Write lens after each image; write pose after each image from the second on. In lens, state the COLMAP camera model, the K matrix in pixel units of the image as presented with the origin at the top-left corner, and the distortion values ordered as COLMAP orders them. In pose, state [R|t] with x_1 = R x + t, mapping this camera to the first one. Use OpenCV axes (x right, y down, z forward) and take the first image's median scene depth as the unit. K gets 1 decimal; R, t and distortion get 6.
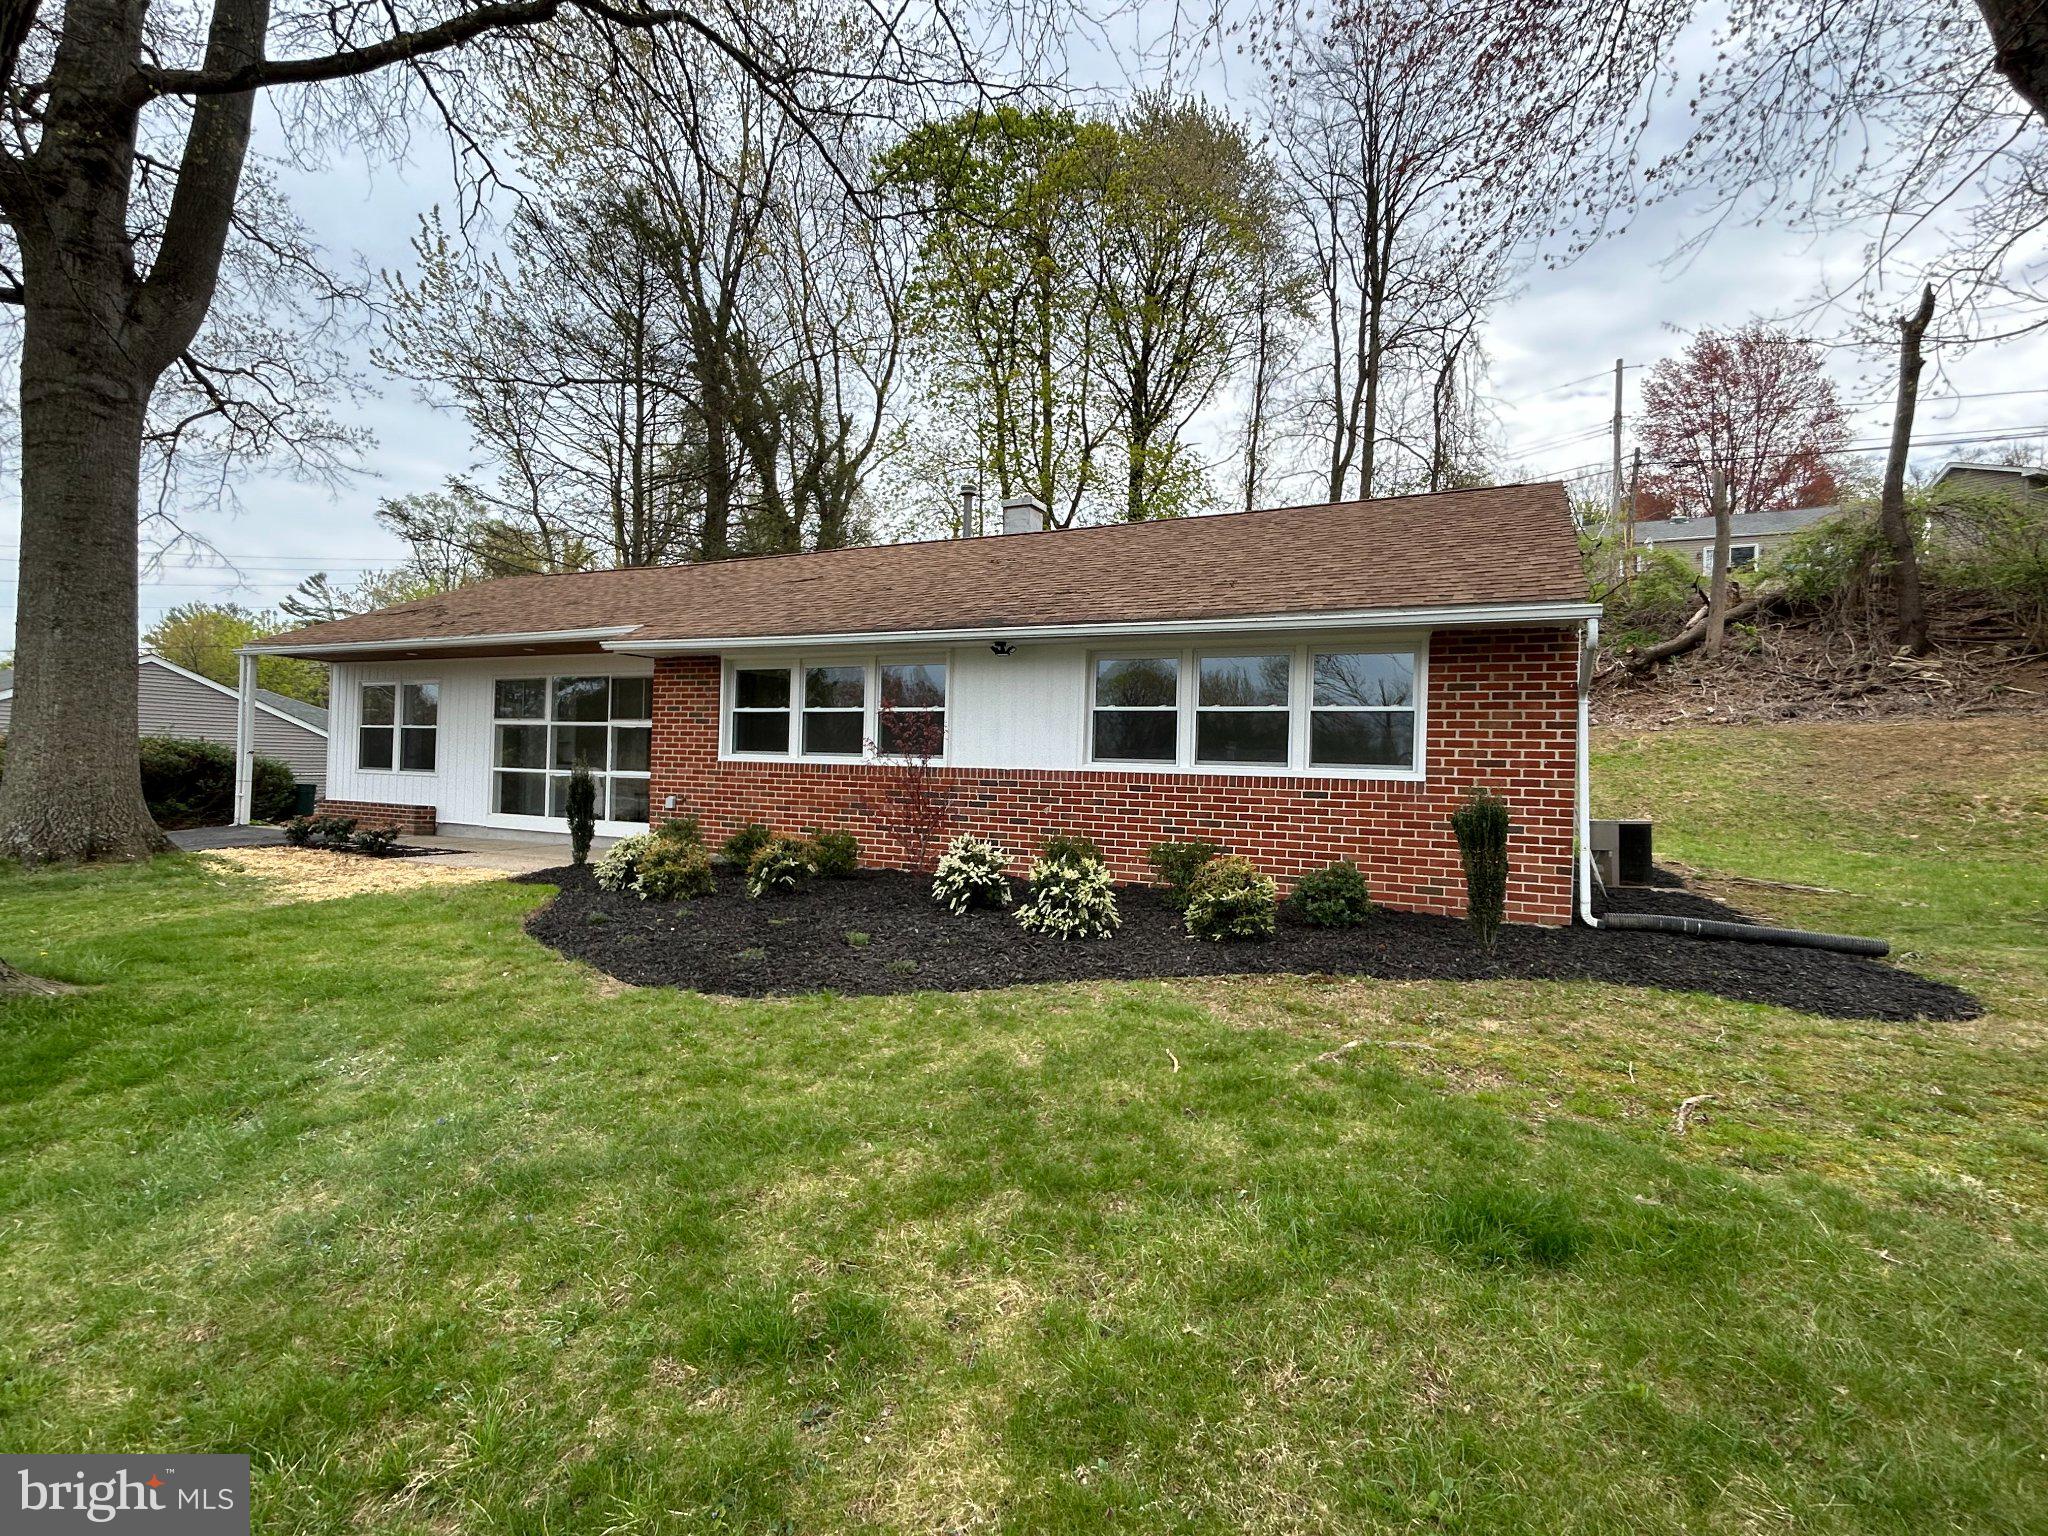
lens RADIAL K [[952.5, 0, 1024.6], [0, 952.5, 766.2], [0, 0, 1]] dist [0.001110, 0.000031]
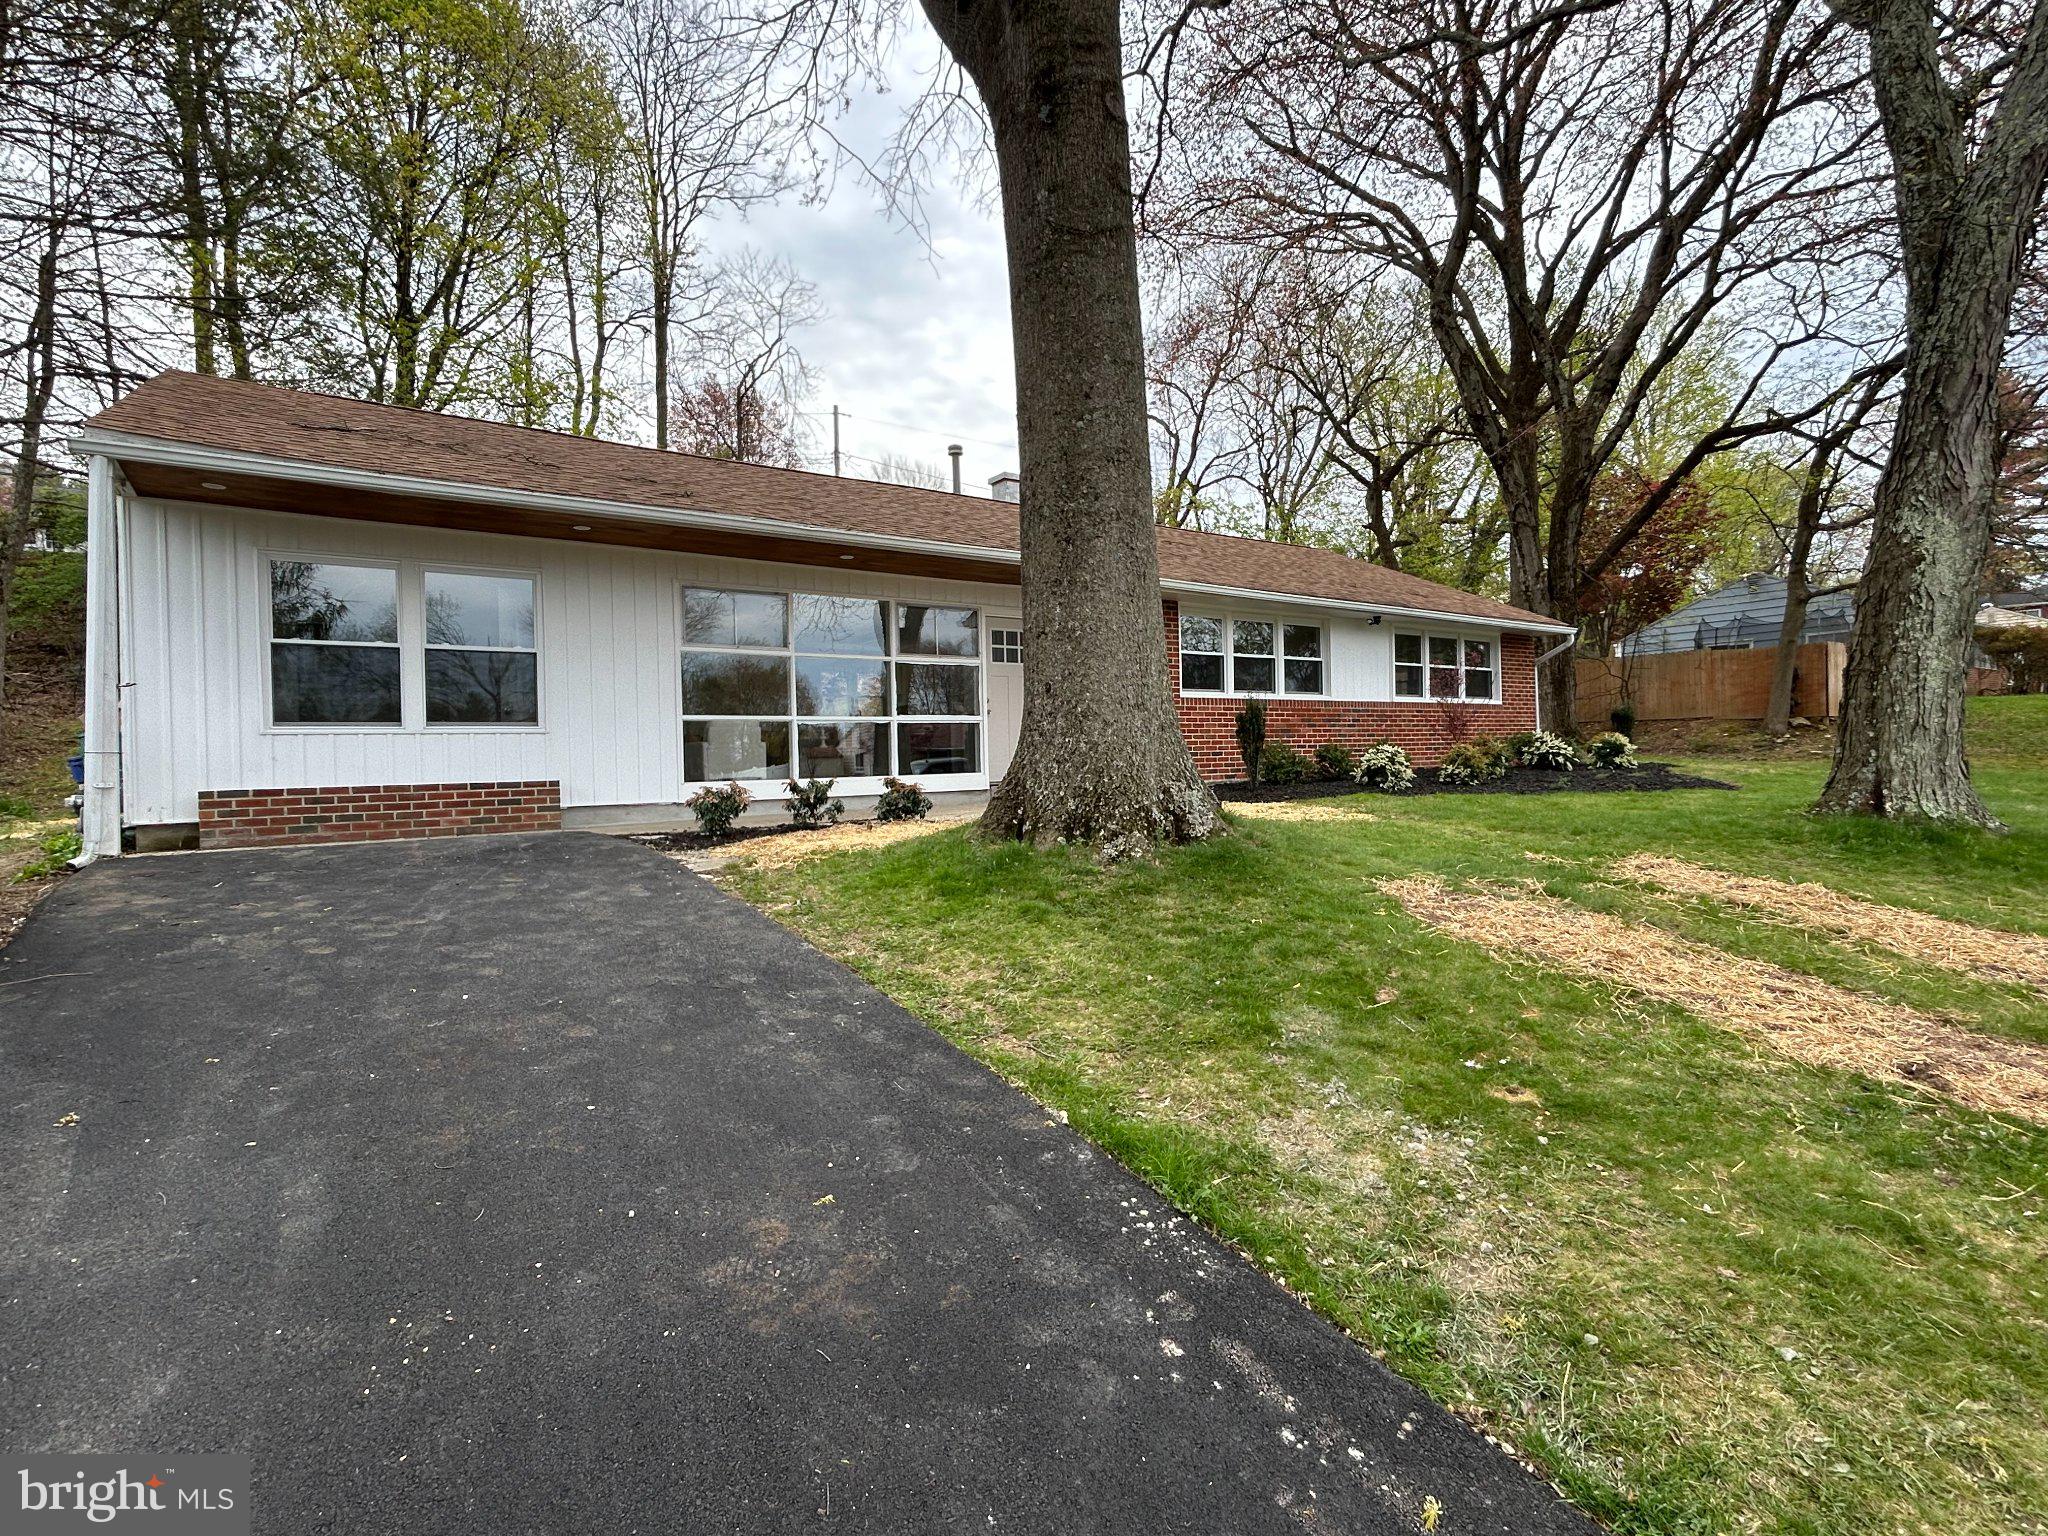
lens RADIAL K [[952.5, 0, 1024.6], [0, 952.5, 768.3], [0, 0, 1]] dist [0.001110, 0.000031]
pose [[0.505066, -0.085771, 0.858808, -1.467793], [-0.000779, 0.995004, 0.099831, -0.039889], [-0.863081, -0.051090, 0.502476, 0.672619]]
